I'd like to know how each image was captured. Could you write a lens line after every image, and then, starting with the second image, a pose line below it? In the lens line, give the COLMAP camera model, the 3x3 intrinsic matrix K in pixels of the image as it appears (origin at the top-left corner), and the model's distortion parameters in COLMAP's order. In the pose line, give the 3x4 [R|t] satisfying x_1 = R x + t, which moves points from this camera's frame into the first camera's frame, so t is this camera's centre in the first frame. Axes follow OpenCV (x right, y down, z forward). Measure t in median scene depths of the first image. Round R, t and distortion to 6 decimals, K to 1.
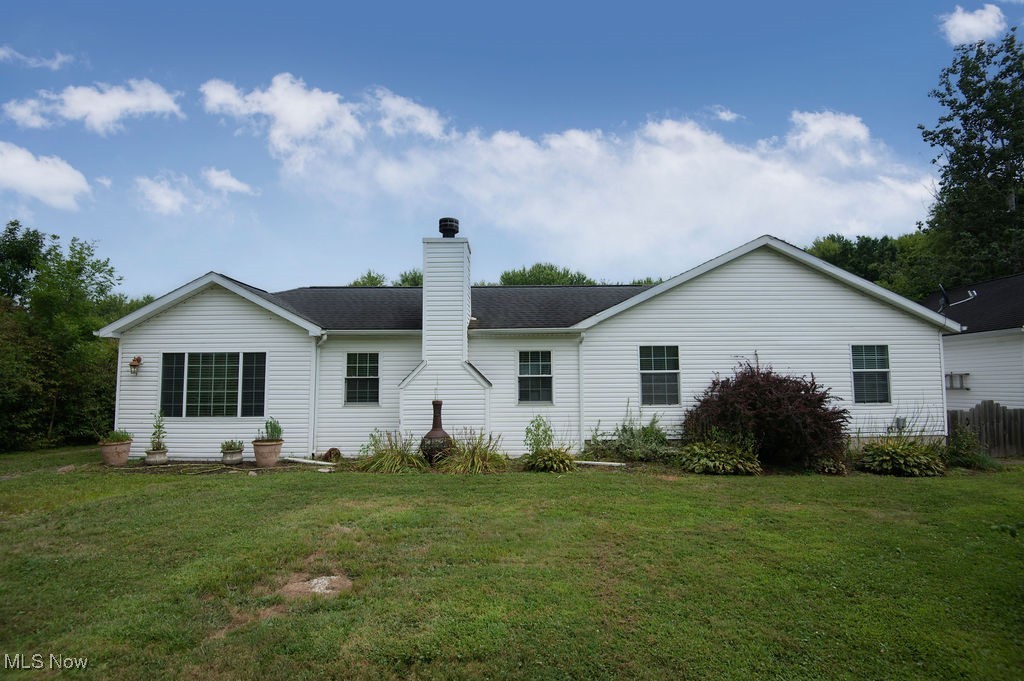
lens RADIAL K [[473.5, 0, 516.1], [0, 473.5, 343.0], [0, 0, 1]] dist [-0.019914, -0.013573]
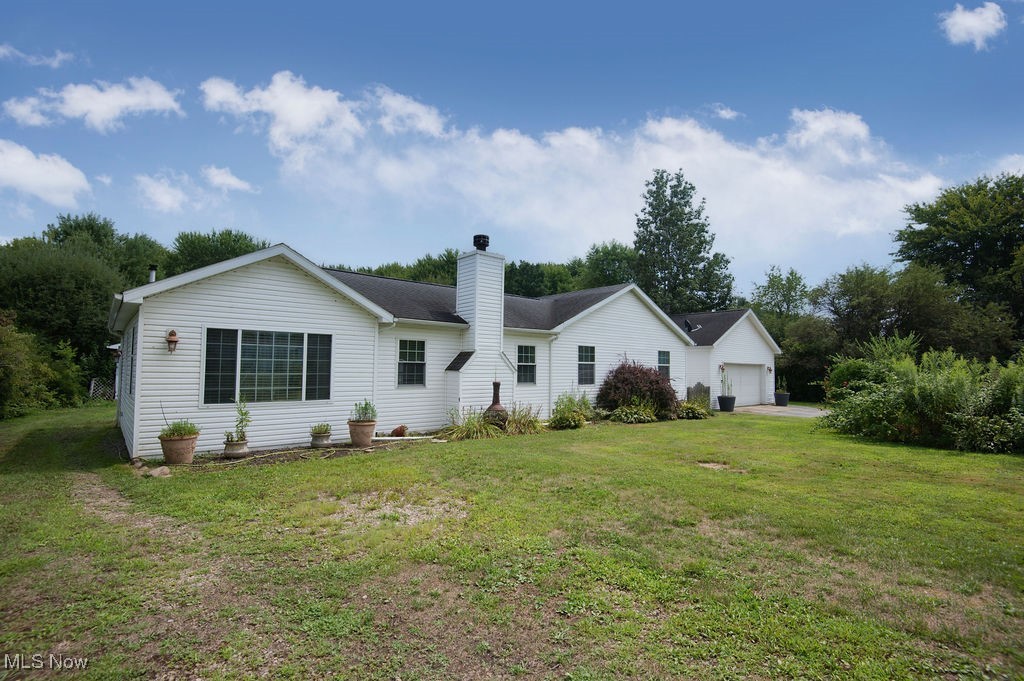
lens RADIAL K [[473.5, 0, 504.5], [0, 473.5, 344.7], [0, 0, 1]] dist [-0.019914, -0.013573]
pose [[0.759985, 0.046984, 0.648241, -0.898920], [-0.068054, 0.997654, 0.007476, 0.008655], [-0.646368, -0.049797, 0.761399, 0.011105]]
